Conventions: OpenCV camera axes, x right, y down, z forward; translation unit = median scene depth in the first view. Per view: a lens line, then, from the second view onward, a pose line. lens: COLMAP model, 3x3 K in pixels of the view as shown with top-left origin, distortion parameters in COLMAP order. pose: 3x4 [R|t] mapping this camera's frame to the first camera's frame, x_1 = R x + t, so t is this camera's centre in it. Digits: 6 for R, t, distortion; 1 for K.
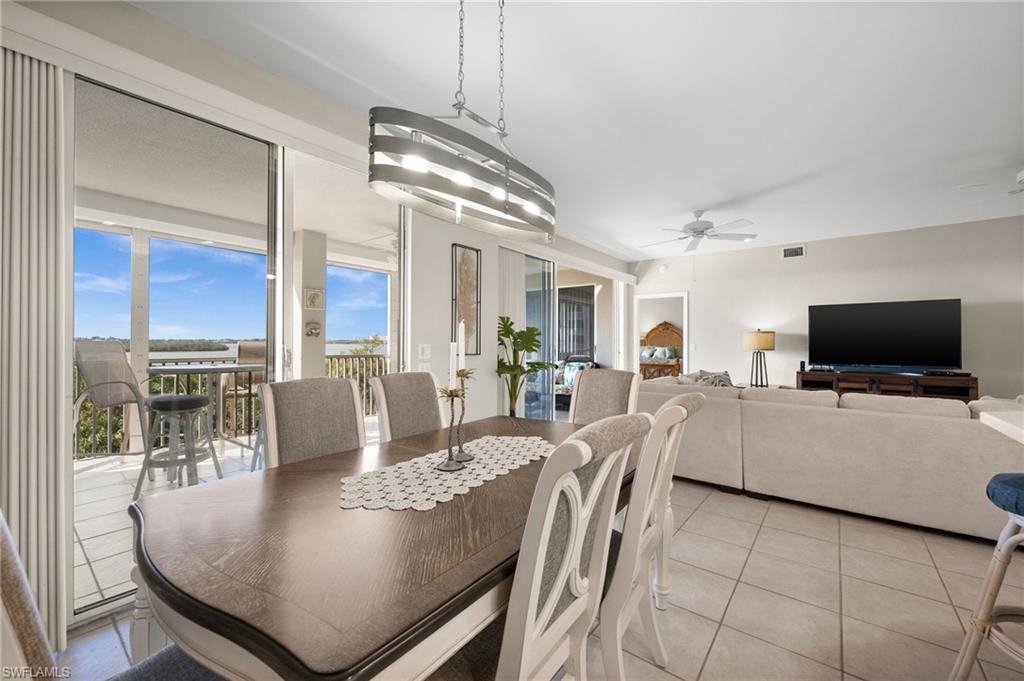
lens RADIAL K [[408.3, 0, 511.0], [0, 408.3, 339.7], [0, 0, 1]] dist [-0.002255, 0.000173]
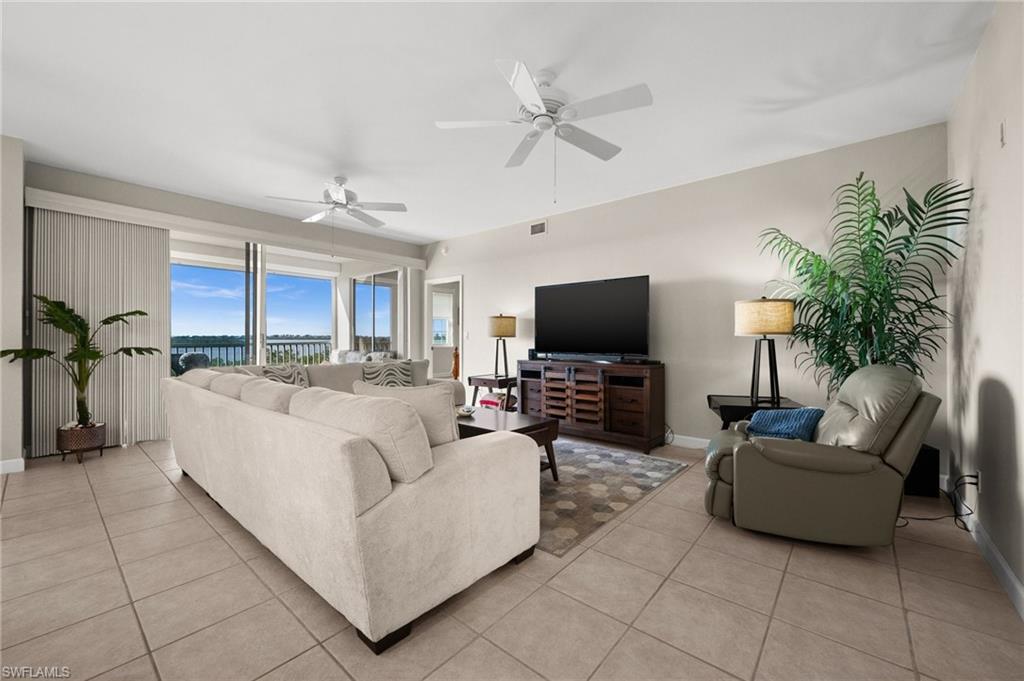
lens RADIAL K [[405.7, 0, 513.9], [0, 405.7, 339.3], [0, 0, 1]] dist [-0.001229, 0.000238]
pose [[0.999678, -0.001466, -0.025332, 0.701785], [0.001726, 0.999946, 0.010249, 0.022540], [0.025316, -0.010290, 0.999627, 0.103010]]
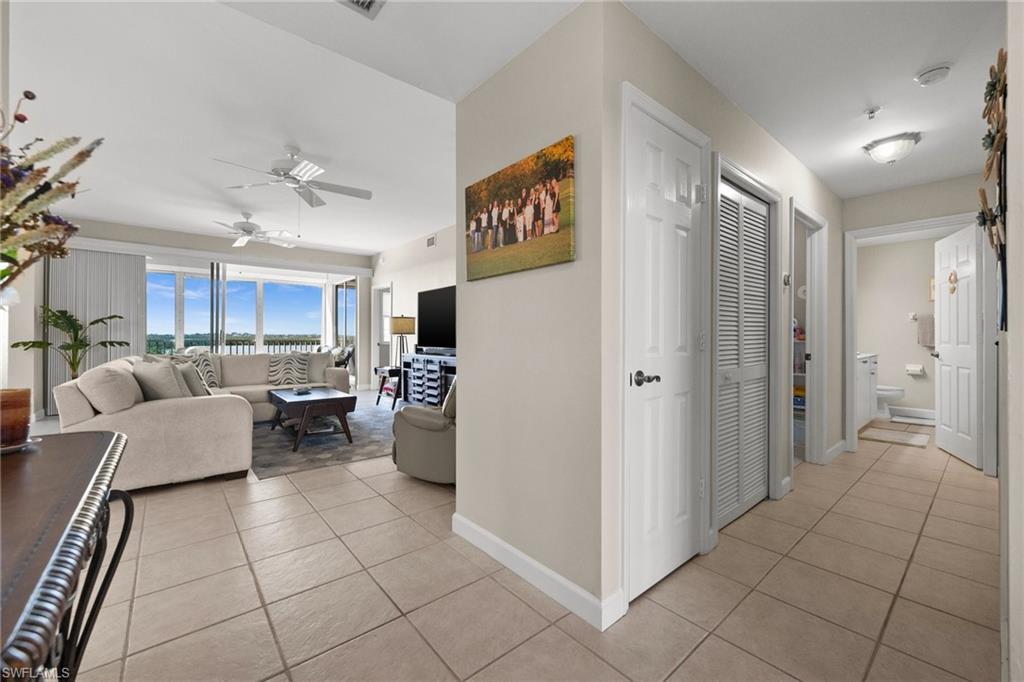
lens RADIAL K [[409.4, 0, 512.2], [0, 409.4, 336.8], [0, 0, 1]] dist [-0.000504, 0.000078]
pose [[0.981040, -0.000556, -0.193806, 1.174618], [0.001761, 0.999980, 0.006044, 0.027501], [0.193799, -0.006271, 0.981021, -0.006598]]
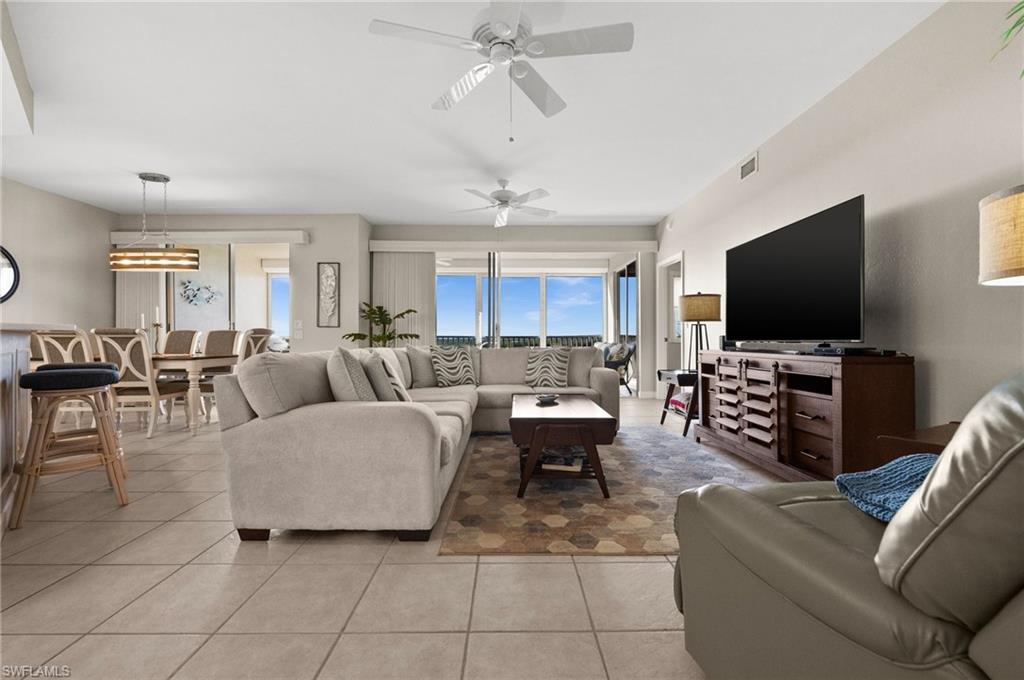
lens RADIAL K [[413.1, 0, 509.3], [0, 413.1, 338.4], [0, 0, 1]] dist [-0.008446, 0.000030]
pose [[0.630133, -0.003832, -0.776478, 1.018758], [0.008422, 0.999963, 0.001900, 0.053449], [0.776441, -0.007737, 0.630142, 0.308748]]
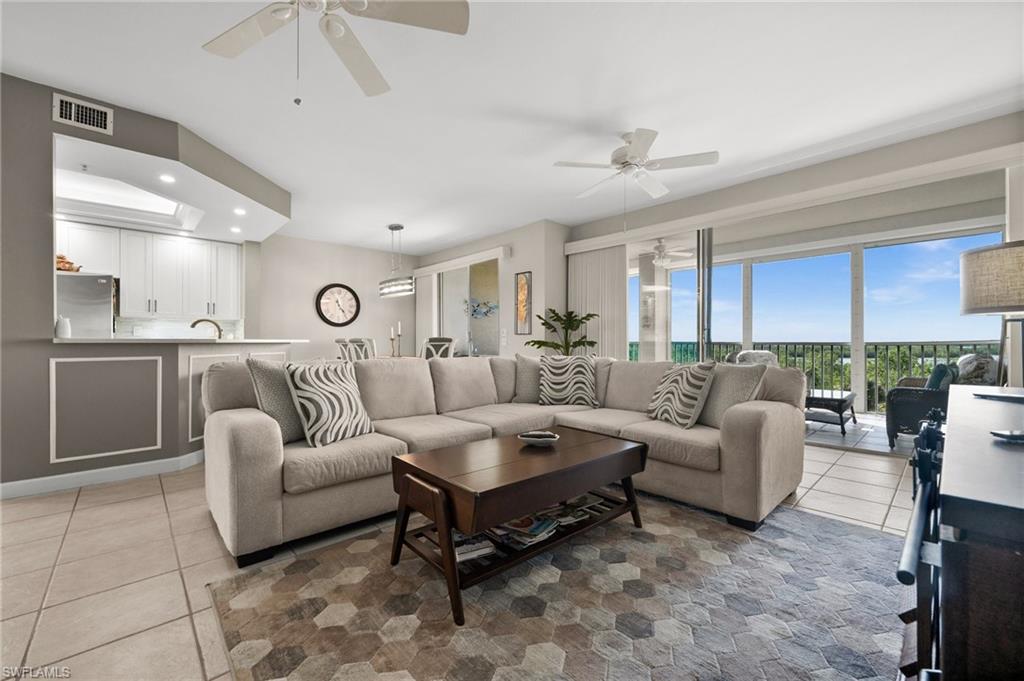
lens RADIAL K [[413.1, 0, 509.3], [0, 413.1, 338.9], [0, 0, 1]] dist [-0.008446, 0.000030]
pose [[-0.147032, -0.012745, -0.989050, 0.997382], [0.005442, 0.999891, -0.013693, 0.049271], [0.989117, -0.007396, -0.146947, 0.728440]]
